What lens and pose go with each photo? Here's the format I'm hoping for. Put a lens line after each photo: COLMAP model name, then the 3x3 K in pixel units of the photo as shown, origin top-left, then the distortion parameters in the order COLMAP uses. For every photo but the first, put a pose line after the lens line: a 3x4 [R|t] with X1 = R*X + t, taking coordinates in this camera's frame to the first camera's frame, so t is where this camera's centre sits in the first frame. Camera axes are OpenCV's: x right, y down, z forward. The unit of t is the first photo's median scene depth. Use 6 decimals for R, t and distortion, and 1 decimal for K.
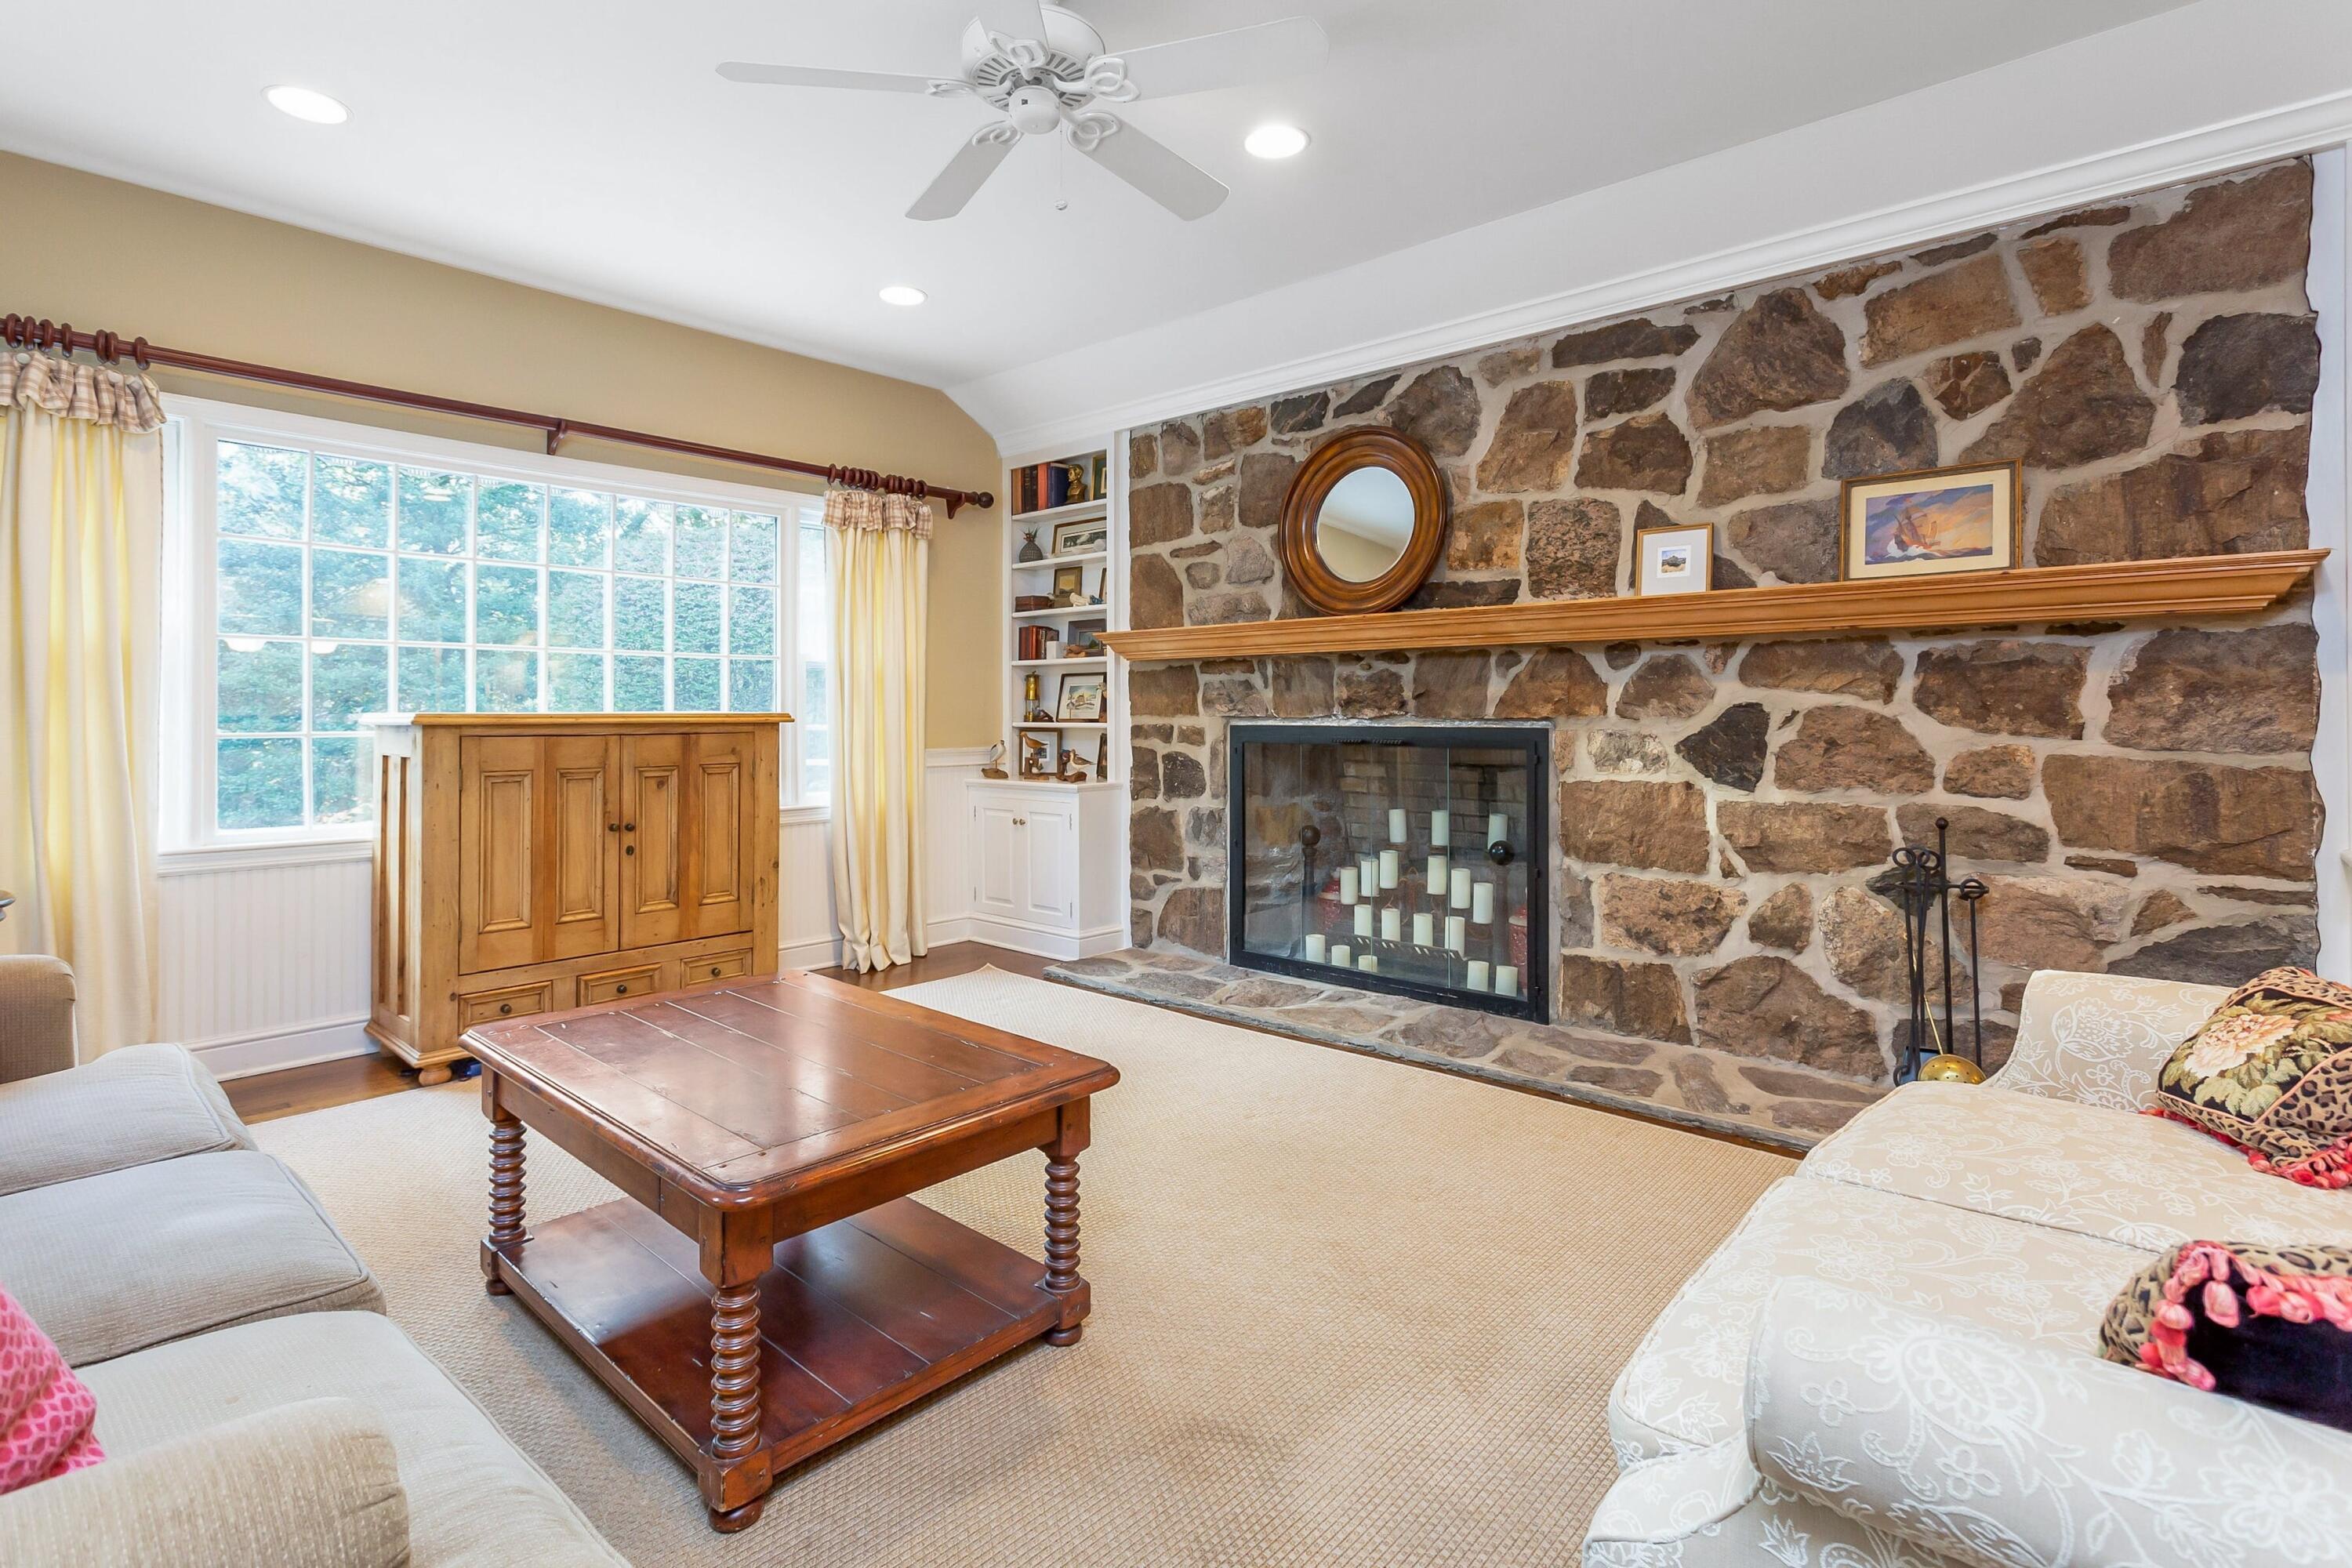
lens RADIAL K [[1125.5, 0, 1169.5], [0, 1125.5, 709.9], [0, 0, 1]] dist [-0.003149, 0.000043]
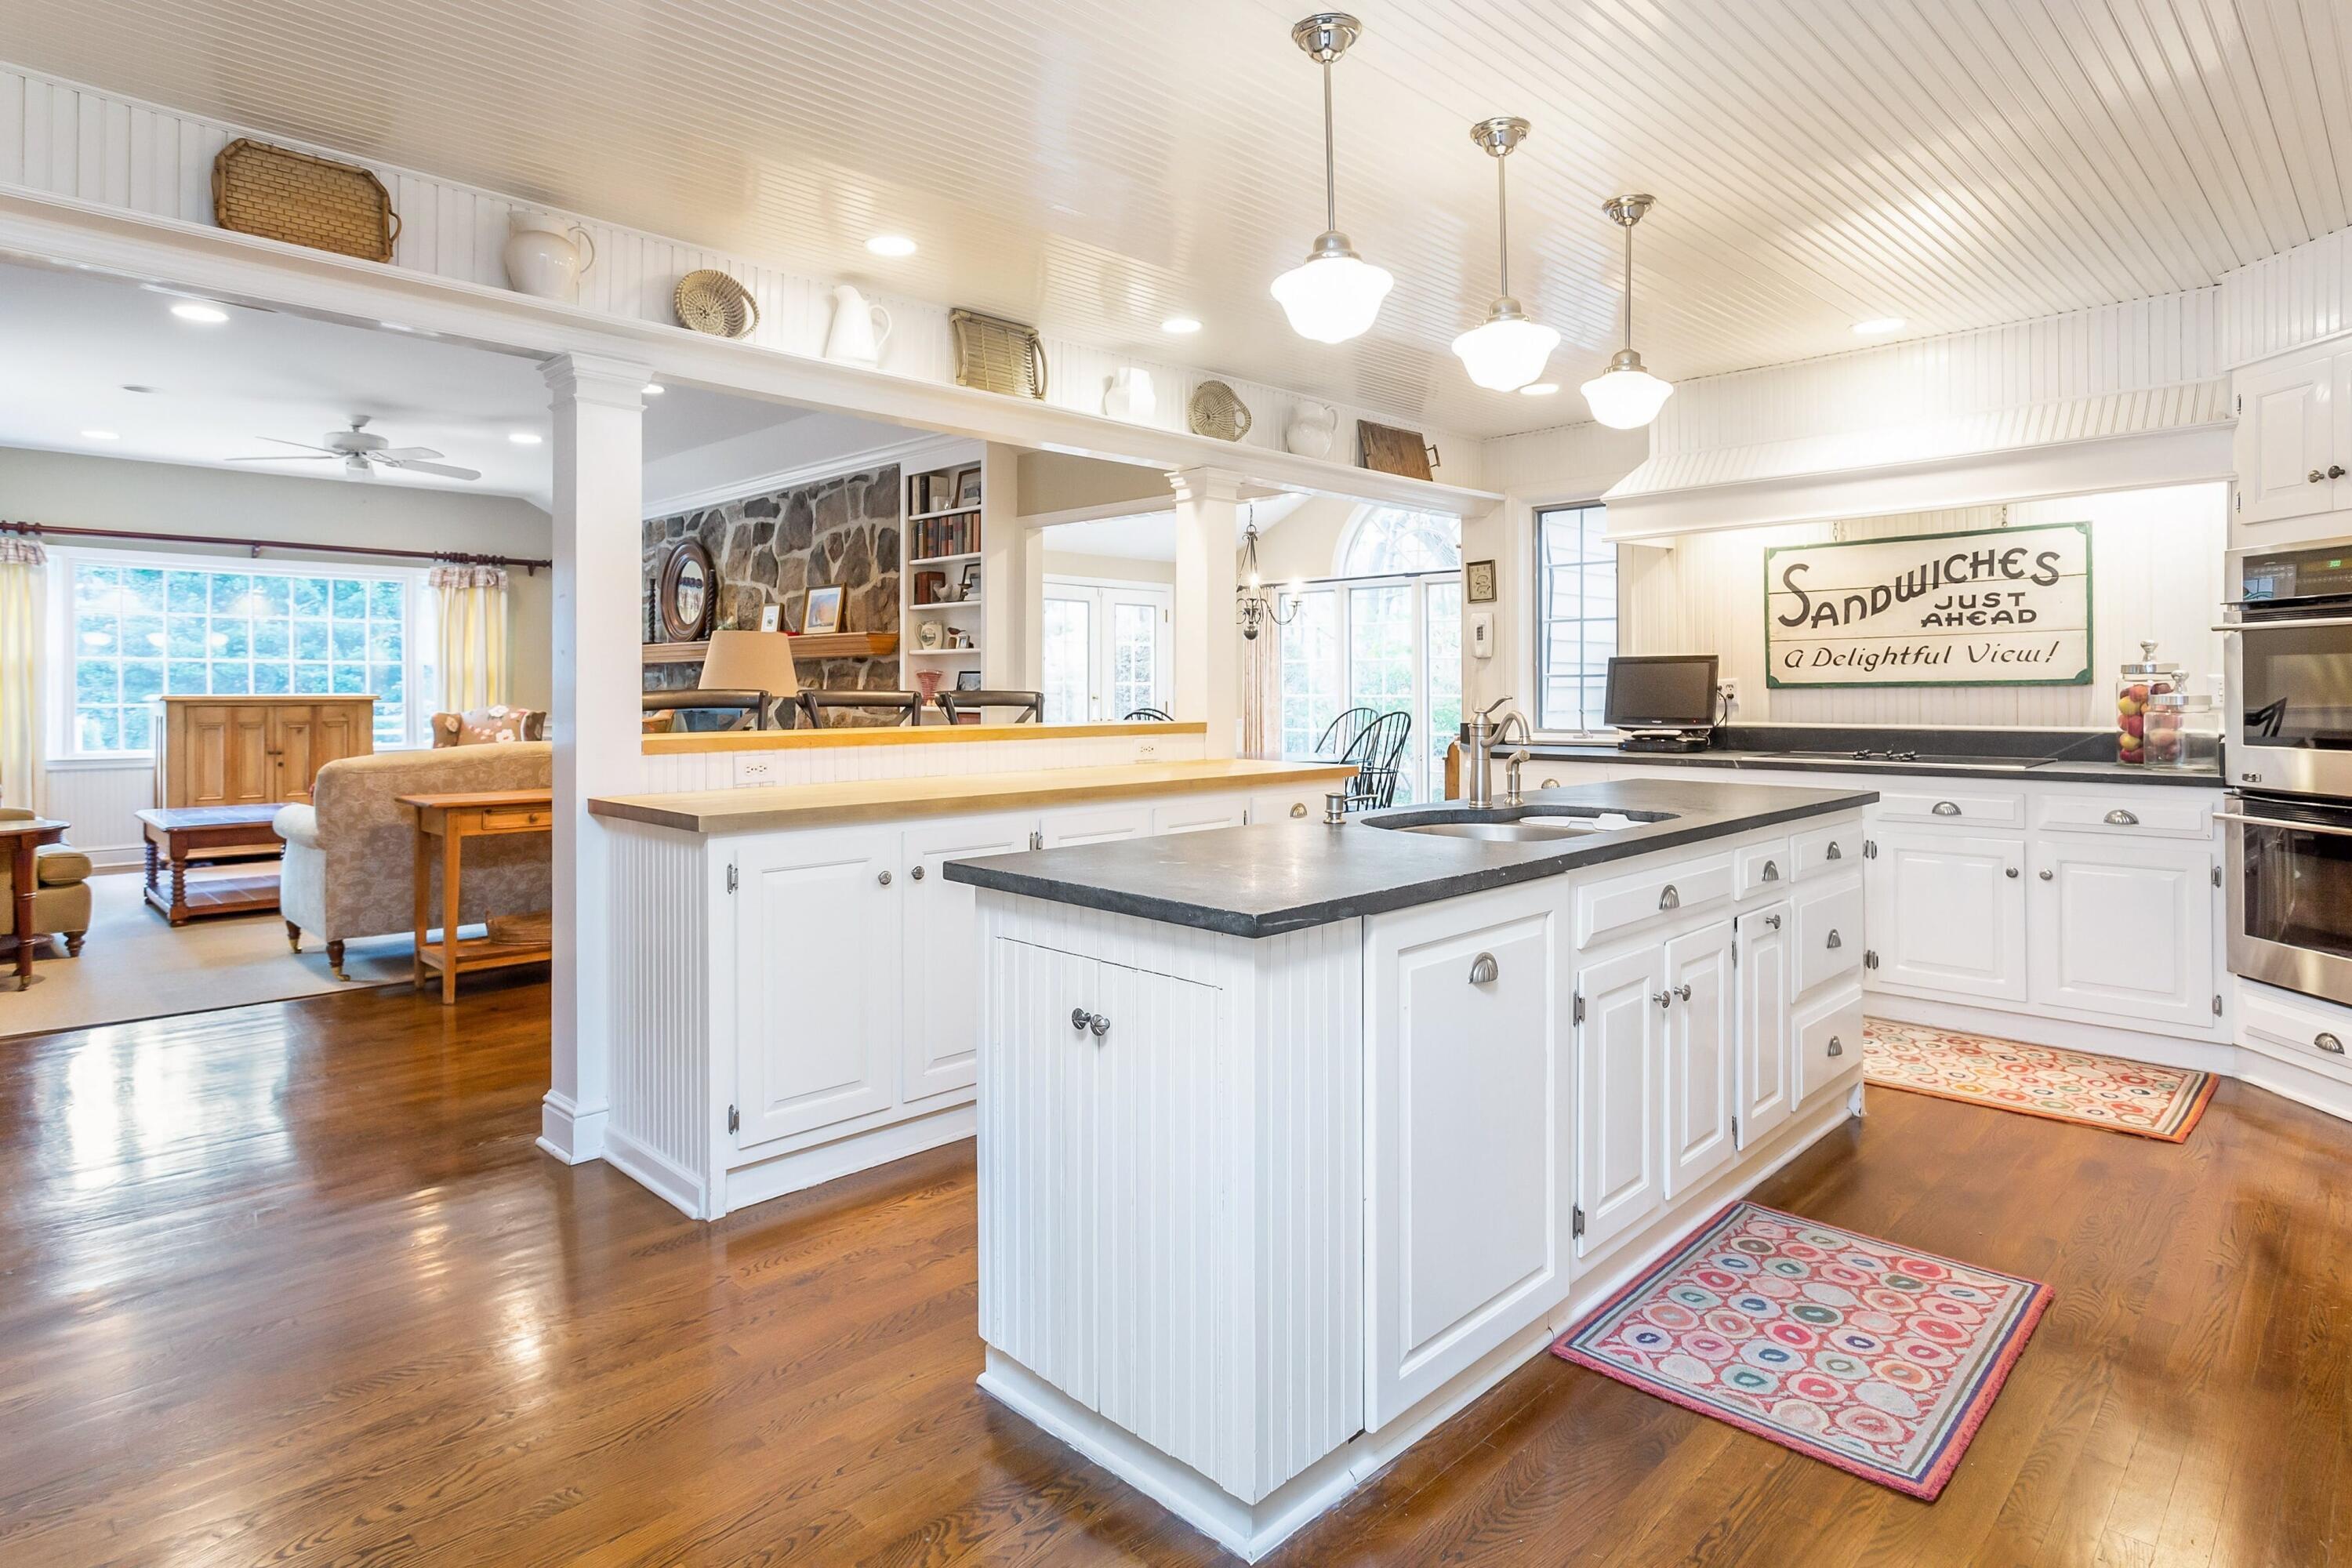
lens RADIAL K [[1277.3, 0, 1186.1], [0, 1277.3, 696.8], [0, 0, 1]] dist [-0.003468, 0.001680]
pose [[0.999001, 0.001857, -0.044638, 1.281458], [-0.001460, 0.999959, 0.008924, -0.018127], [0.044653, -0.008850, 0.998963, -1.238827]]
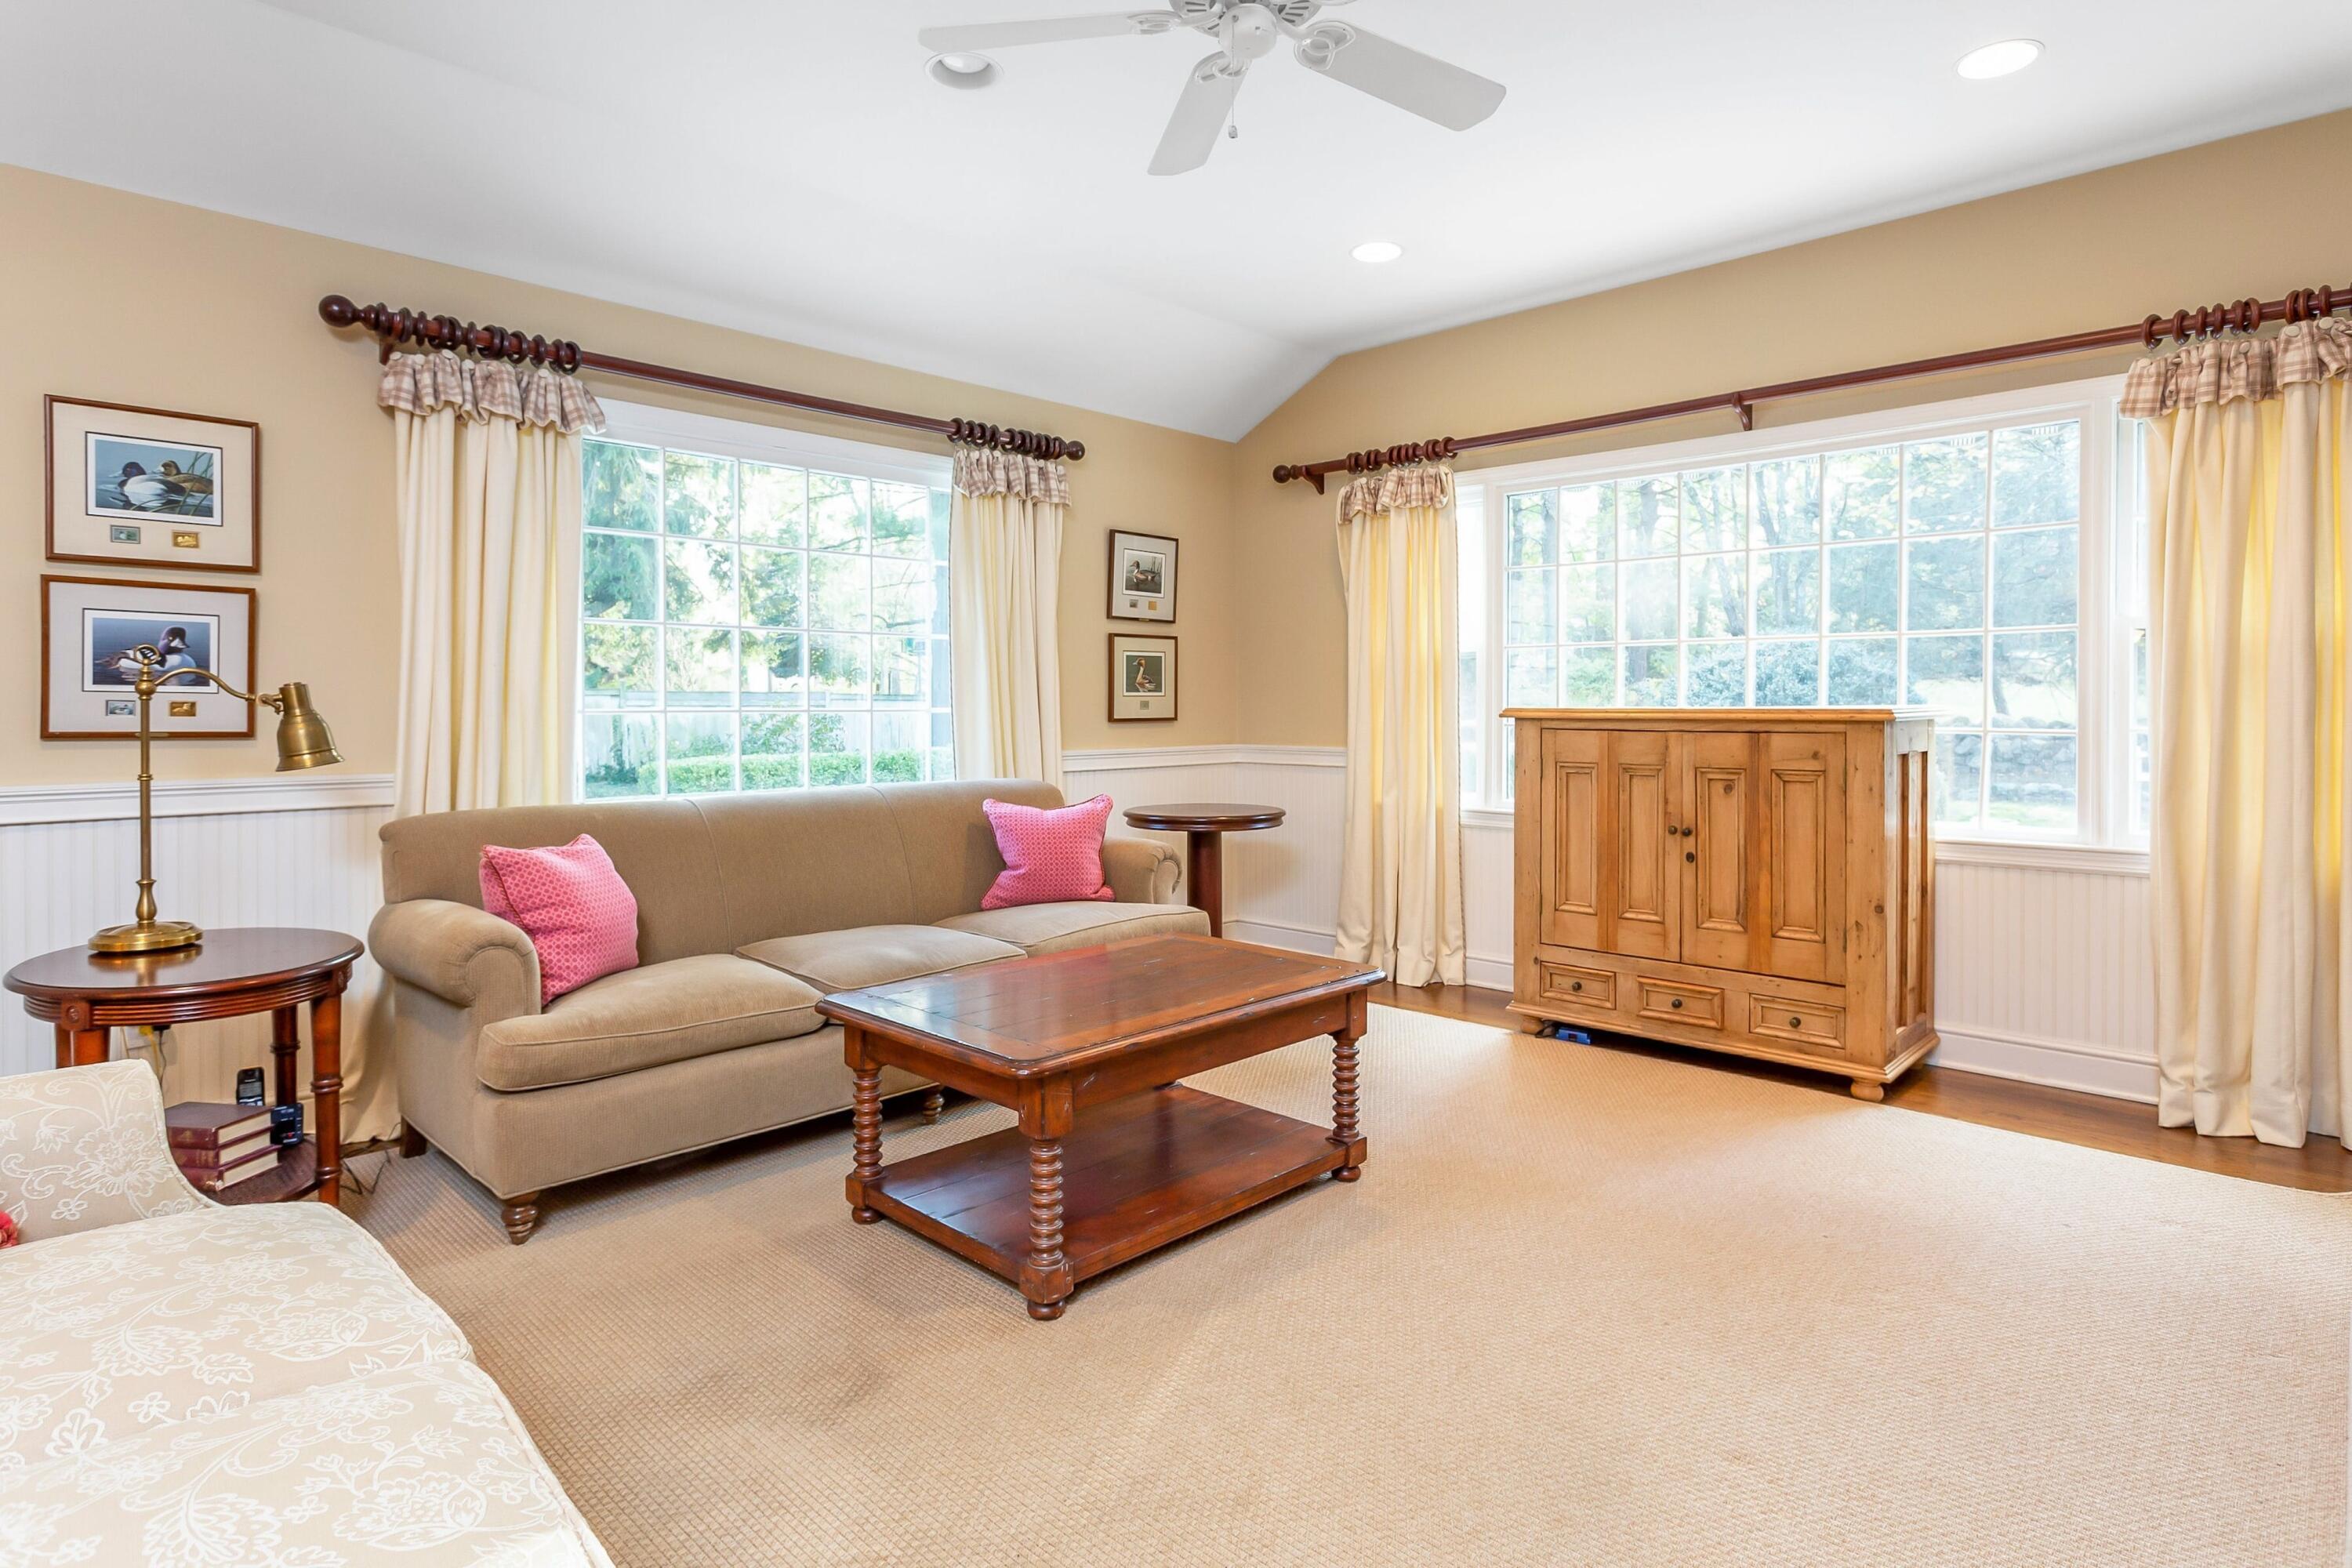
lens RADIAL K [[1251.0, 0, 1178.5], [0, 1251.0, 723.6], [0, 0, 1]] dist [-0.002308, 0.000217]
pose [[-0.035232, 0.016266, -0.999247, 0.583889], [0.003870, 0.999862, 0.016139, -0.002708], [0.999372, -0.003299, -0.035290, 0.649086]]
